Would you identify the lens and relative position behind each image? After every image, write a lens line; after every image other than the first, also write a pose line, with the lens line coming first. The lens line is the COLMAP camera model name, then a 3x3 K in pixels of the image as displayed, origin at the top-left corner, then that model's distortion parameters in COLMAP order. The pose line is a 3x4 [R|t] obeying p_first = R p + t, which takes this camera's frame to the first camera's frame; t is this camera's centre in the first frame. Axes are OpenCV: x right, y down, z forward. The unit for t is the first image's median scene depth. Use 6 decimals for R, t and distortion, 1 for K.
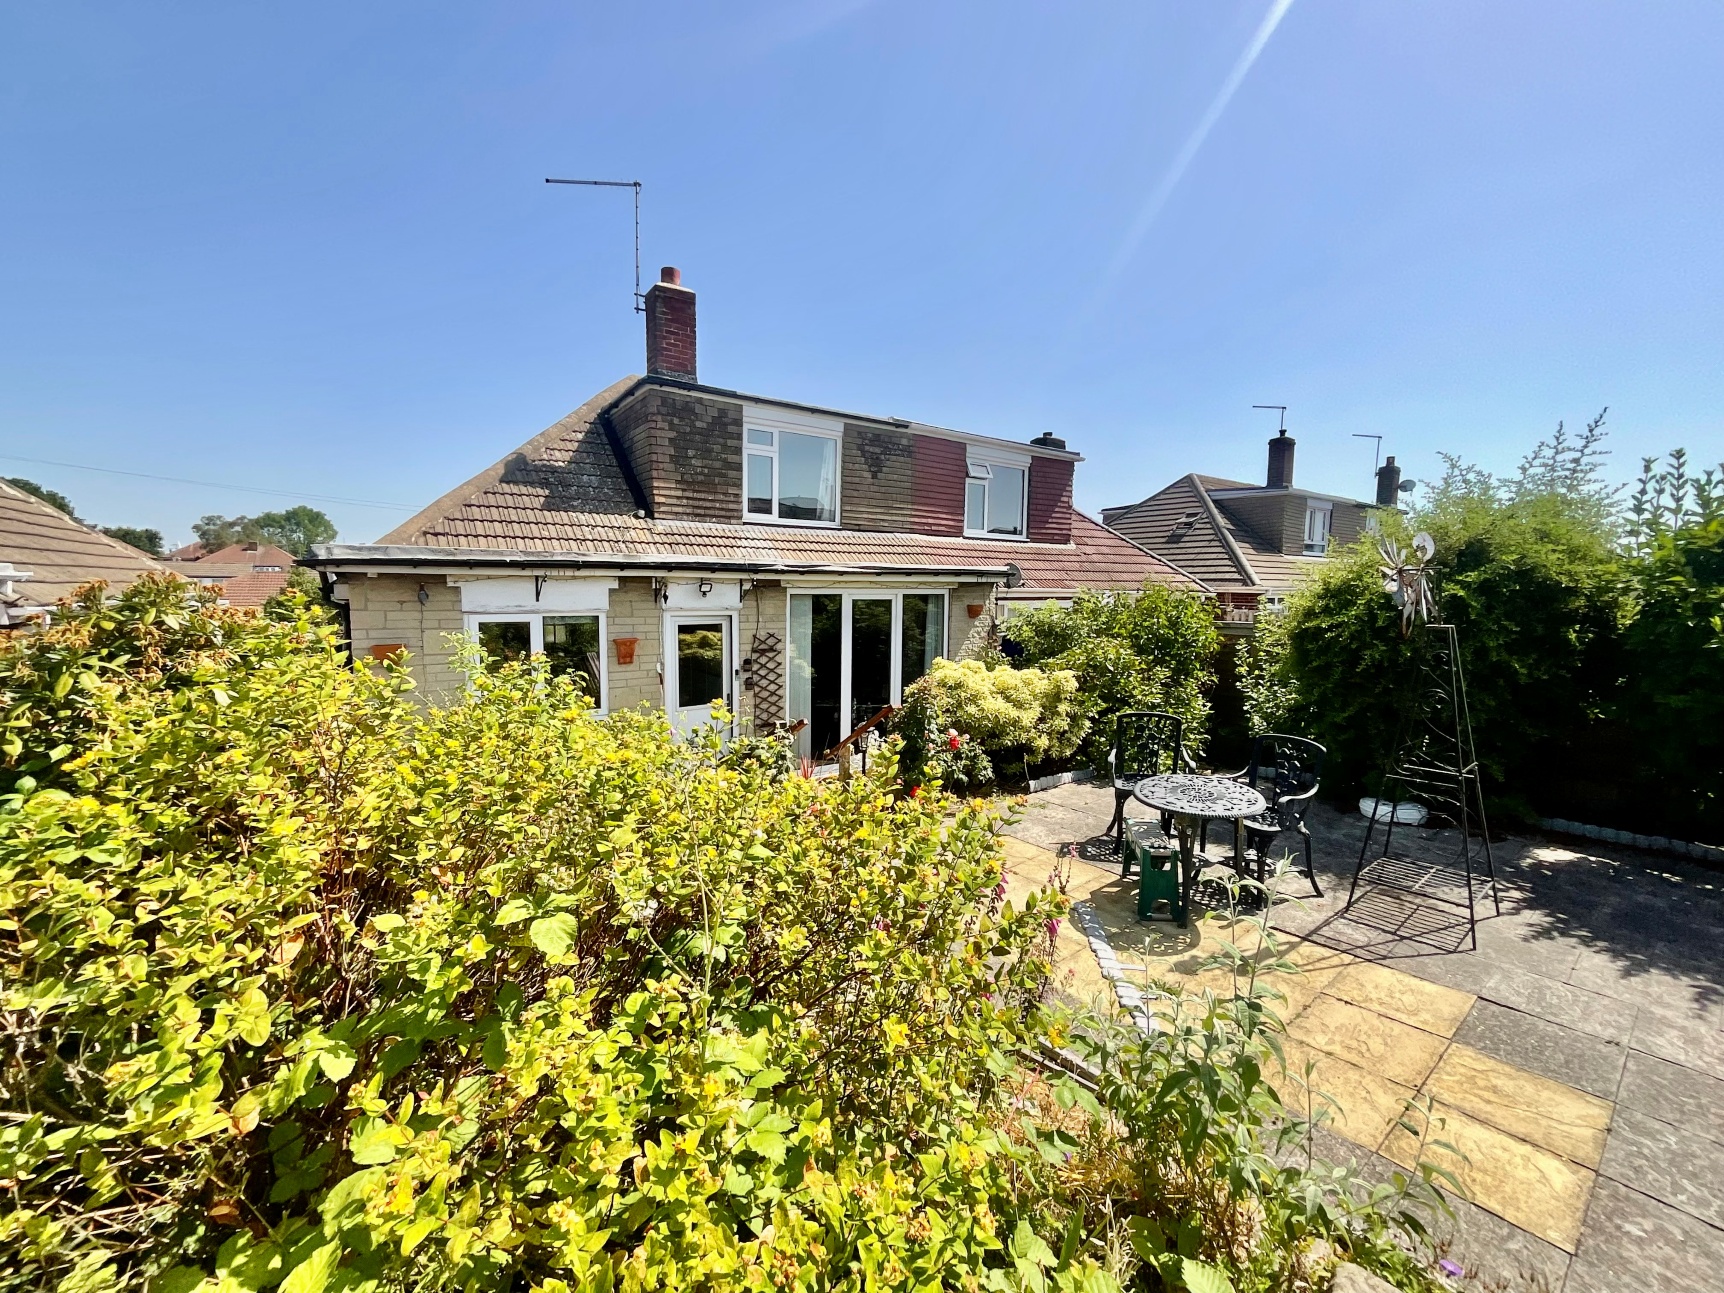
lens RADIAL K [[696.5, 0, 863.1], [0, 696.5, 648.4], [0, 0, 1]] dist [0.001566, -0.001600]
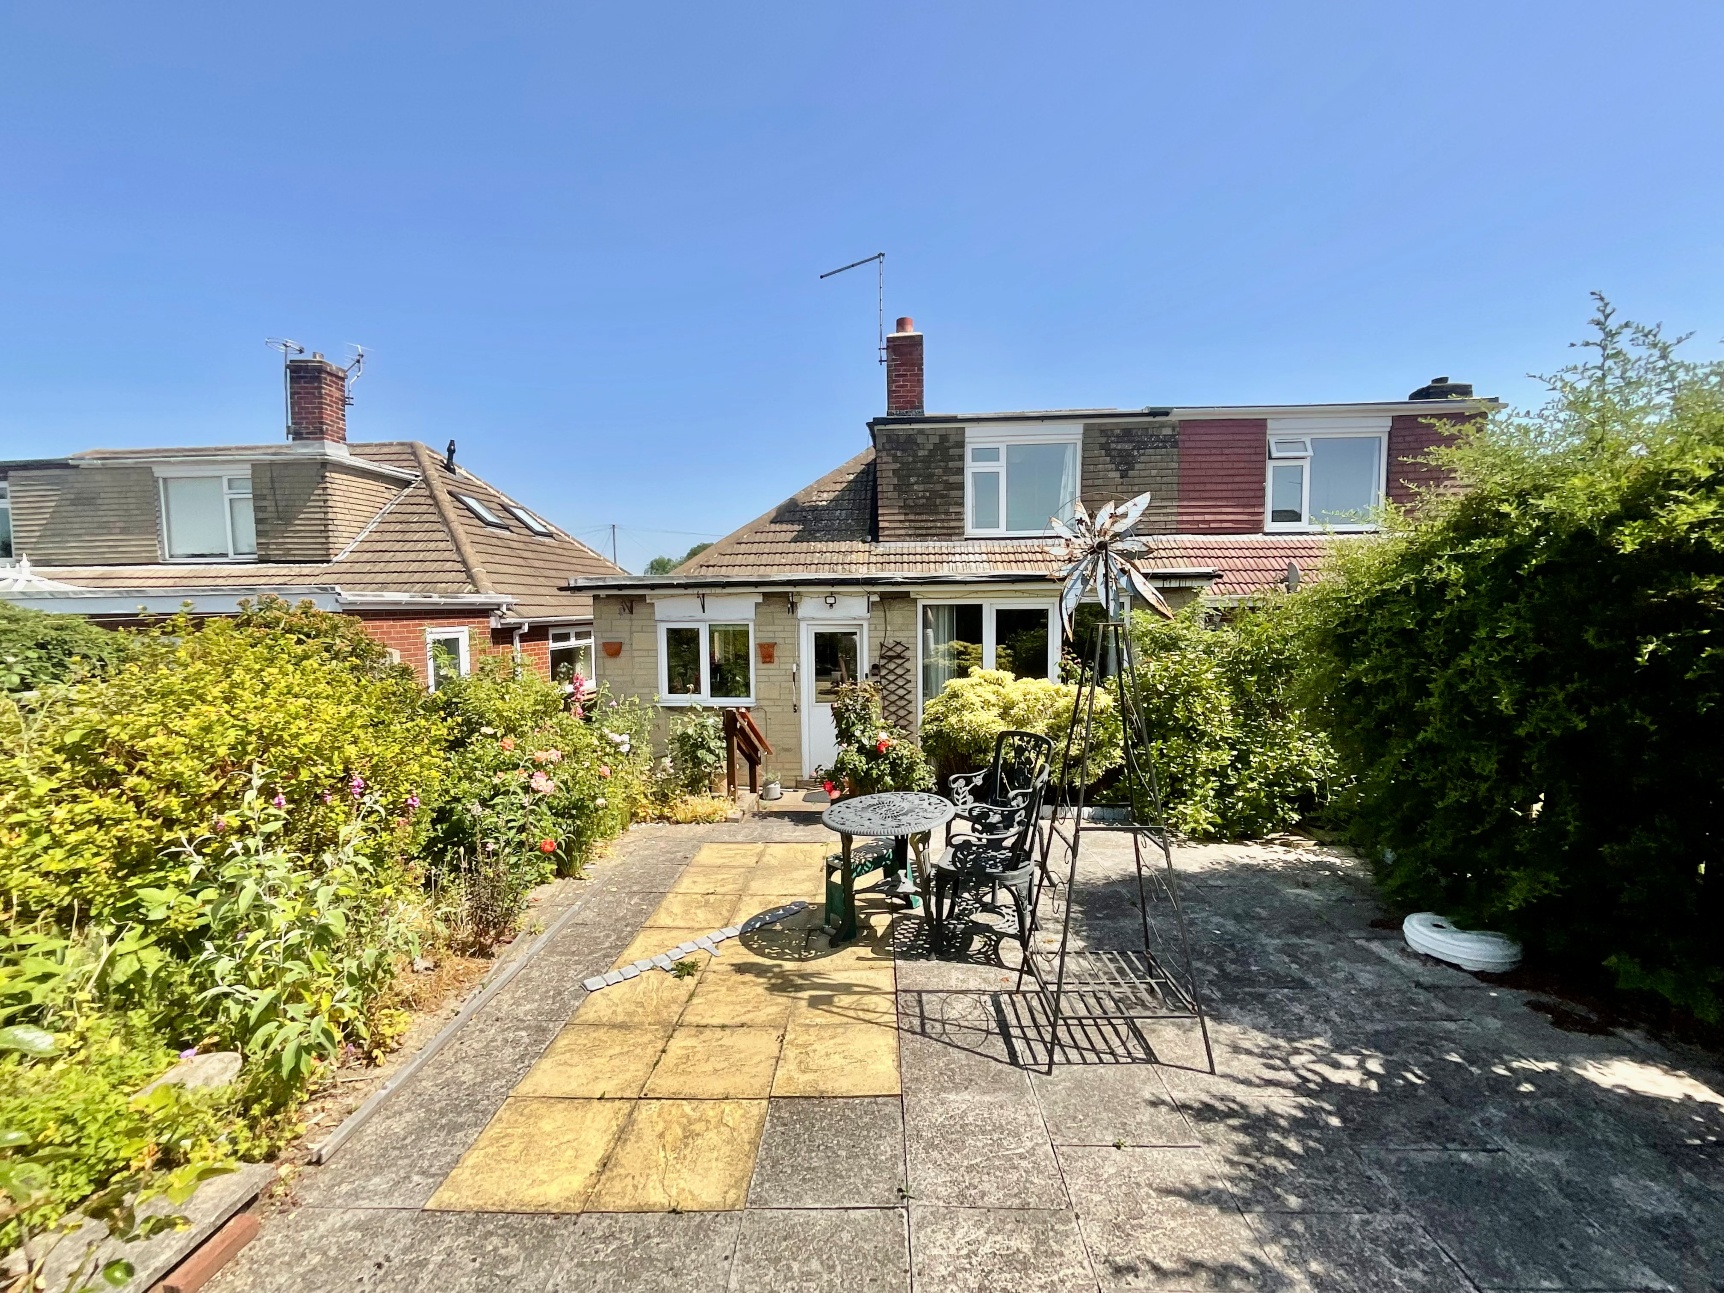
lens RADIAL K [[696.5, 0, 862.3], [0, 696.5, 650.5], [0, 0, 1]] dist [0.001566, -0.001600]
pose [[0.770437, 0.022847, -0.637106, 0.536848], [-0.039095, 0.999170, -0.011445, 0.007053], [0.636316, 0.033725, 0.770691, 0.145781]]
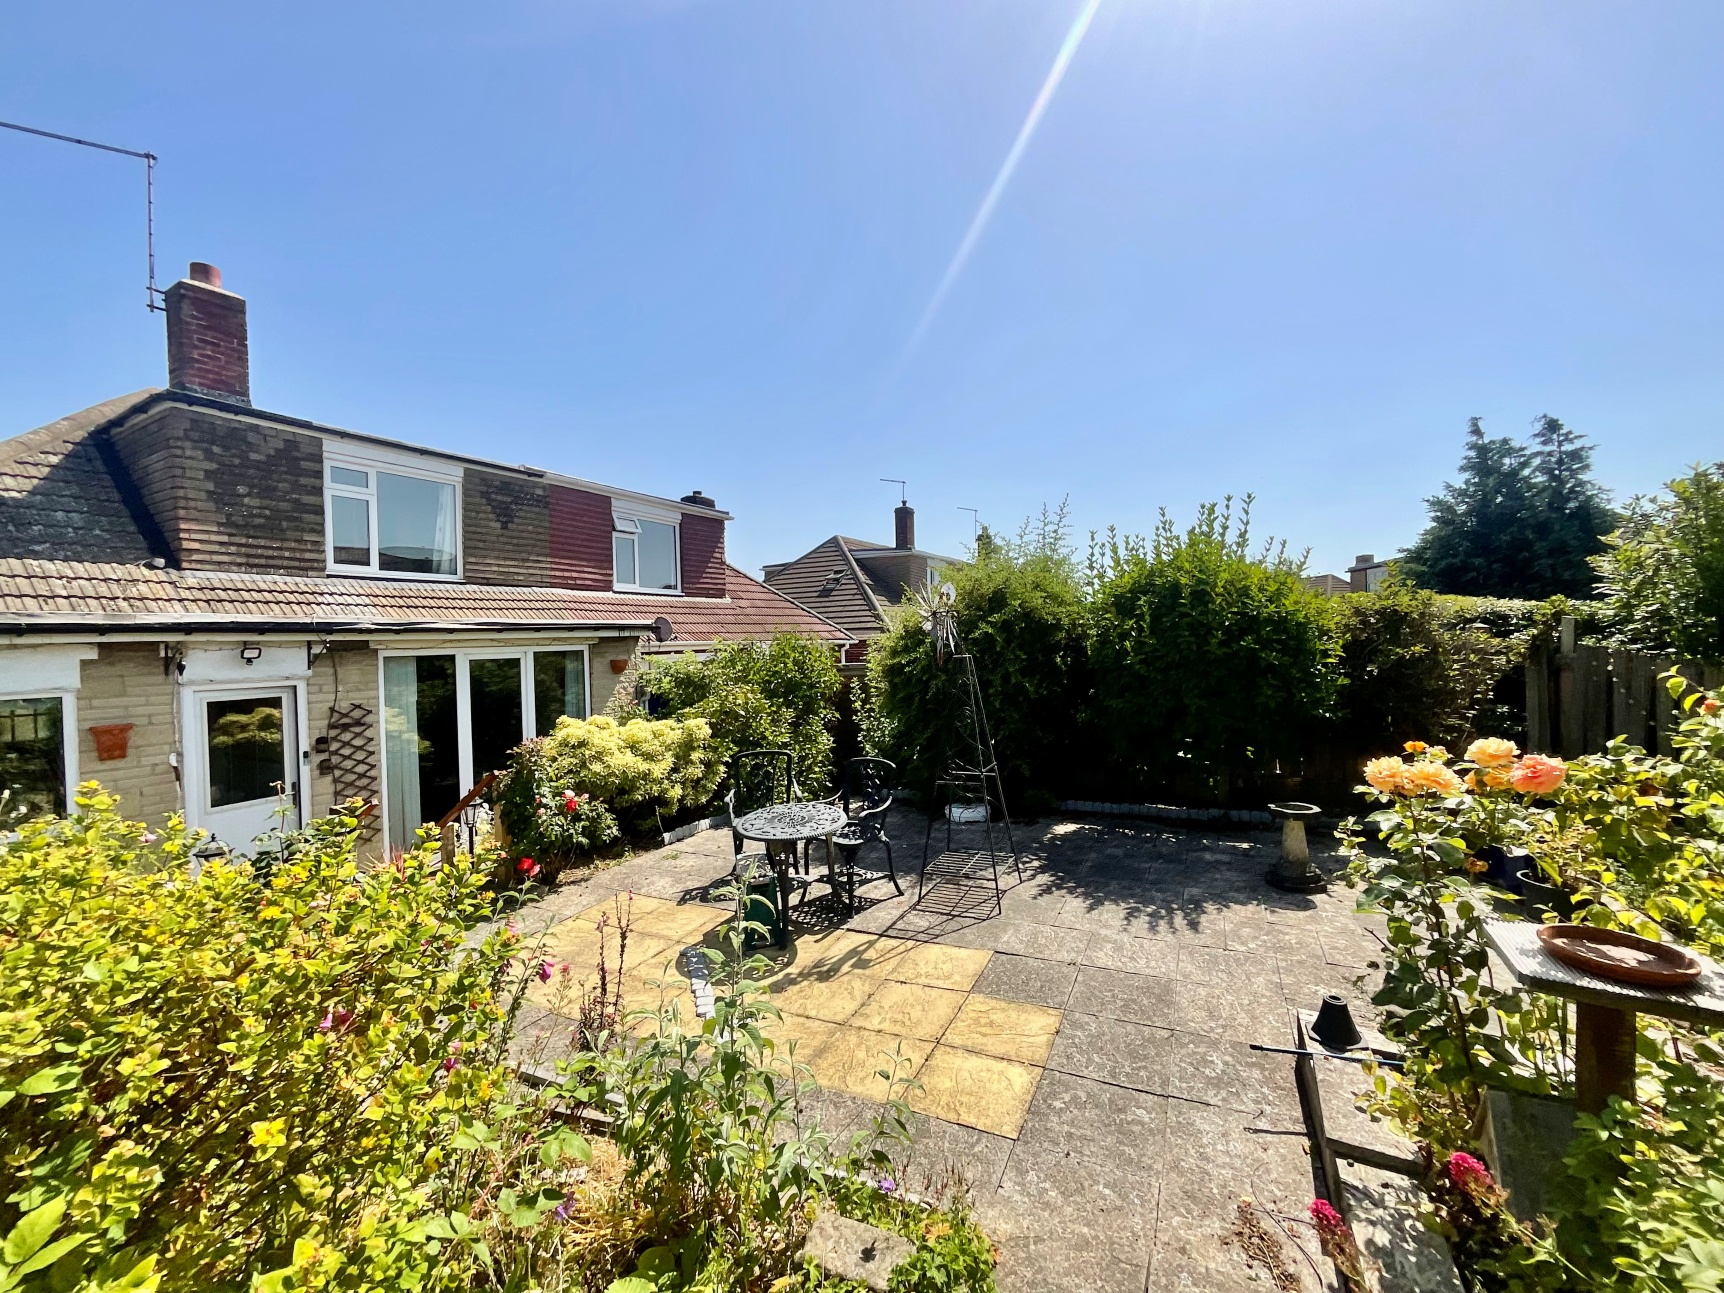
lens RADIAL K [[696.5, 0, 860.5], [0, 696.5, 651.1], [0, 0, 1]] dist [0.001566, -0.001600]
pose [[0.902681, -0.041247, 0.428328, 0.063353], [0.073514, 0.995544, -0.059058, 0.009380], [-0.423984, 0.084799, 0.901691, -0.025510]]
